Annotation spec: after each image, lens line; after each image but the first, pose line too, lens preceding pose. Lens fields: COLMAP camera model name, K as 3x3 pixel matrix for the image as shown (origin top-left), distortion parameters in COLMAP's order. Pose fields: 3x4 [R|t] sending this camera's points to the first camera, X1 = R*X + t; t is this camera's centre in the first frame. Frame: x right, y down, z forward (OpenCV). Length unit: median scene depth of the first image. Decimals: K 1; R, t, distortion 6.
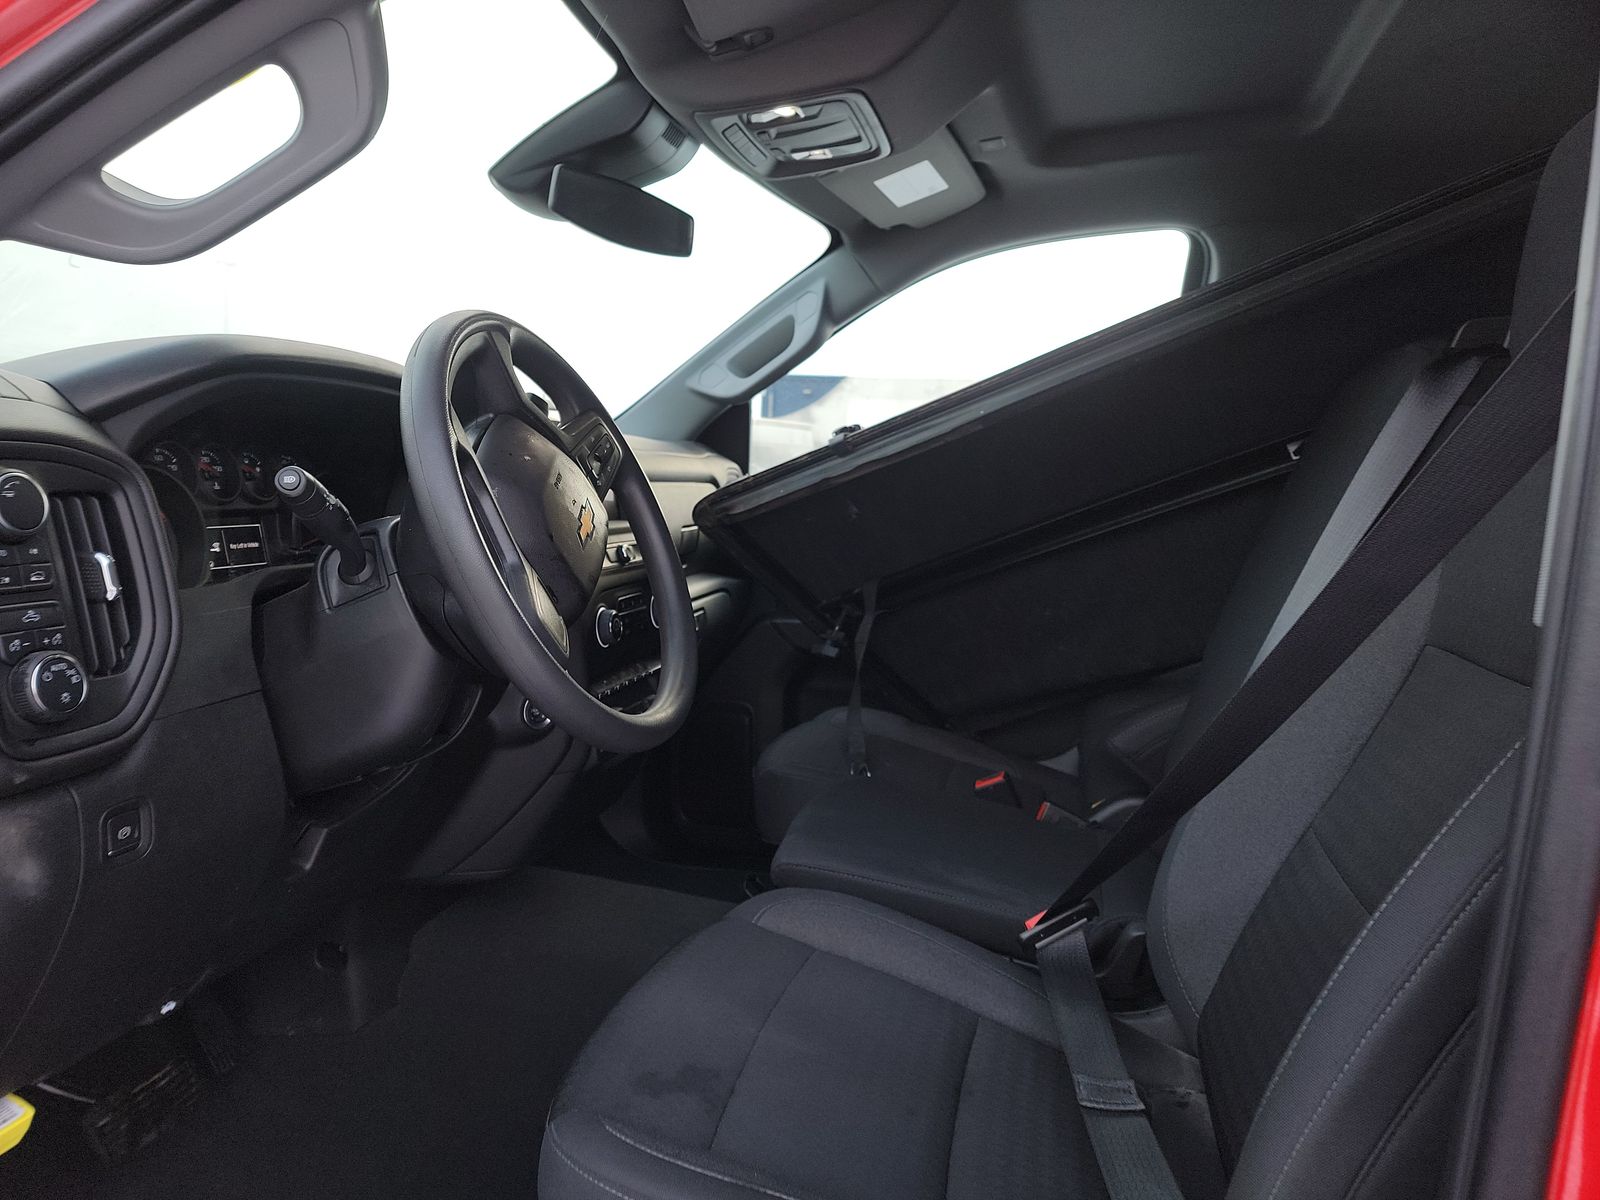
lens RADIAL K [[1102.6, 0, 800.0], [0, 1102.6, 600.0], [0, 0, 1]] dist [0.091392, -0.081374]
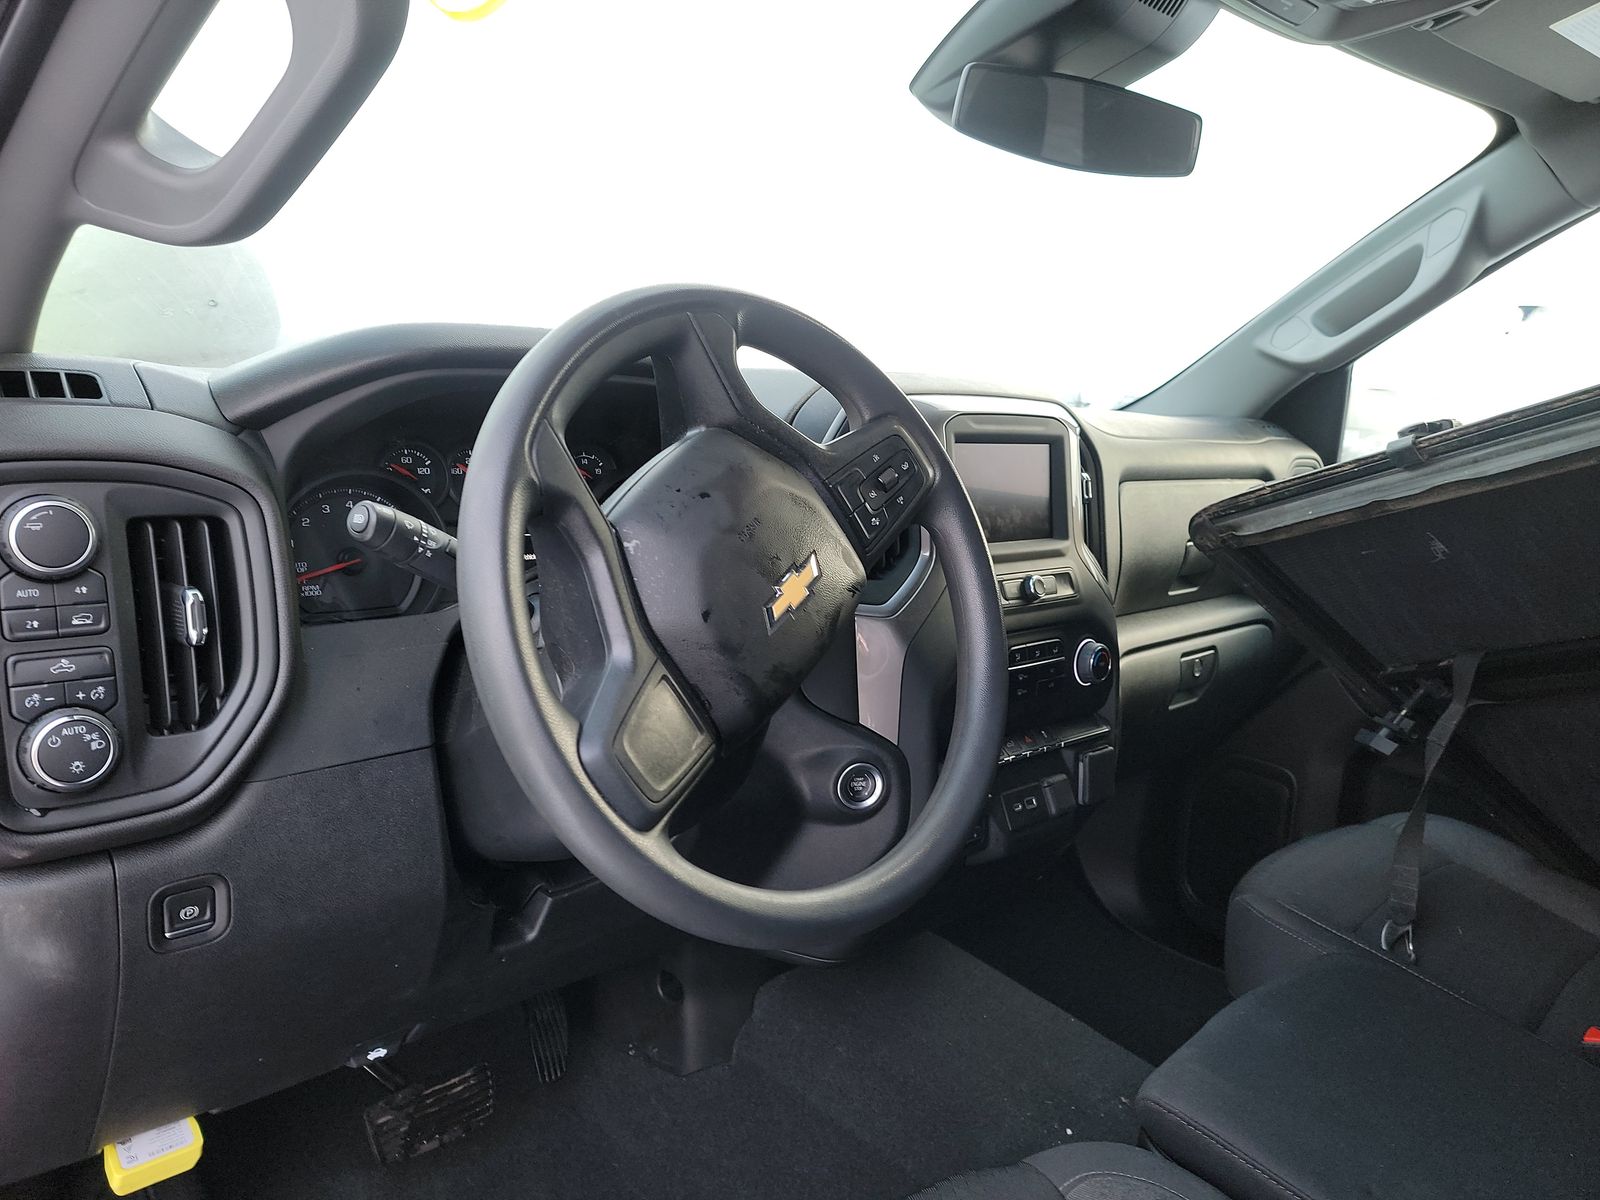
lens RADIAL K [[1102.6, 0, 800.0], [0, 1102.6, 600.0], [0, 0, 1]] dist [0.091392, -0.081374]
pose [[0.829215, 0.130179, -0.543558, 0.118962], [-0.102282, 0.991419, 0.081406, -0.078058], [0.549491, -0.011907, 0.835415, 0.280464]]
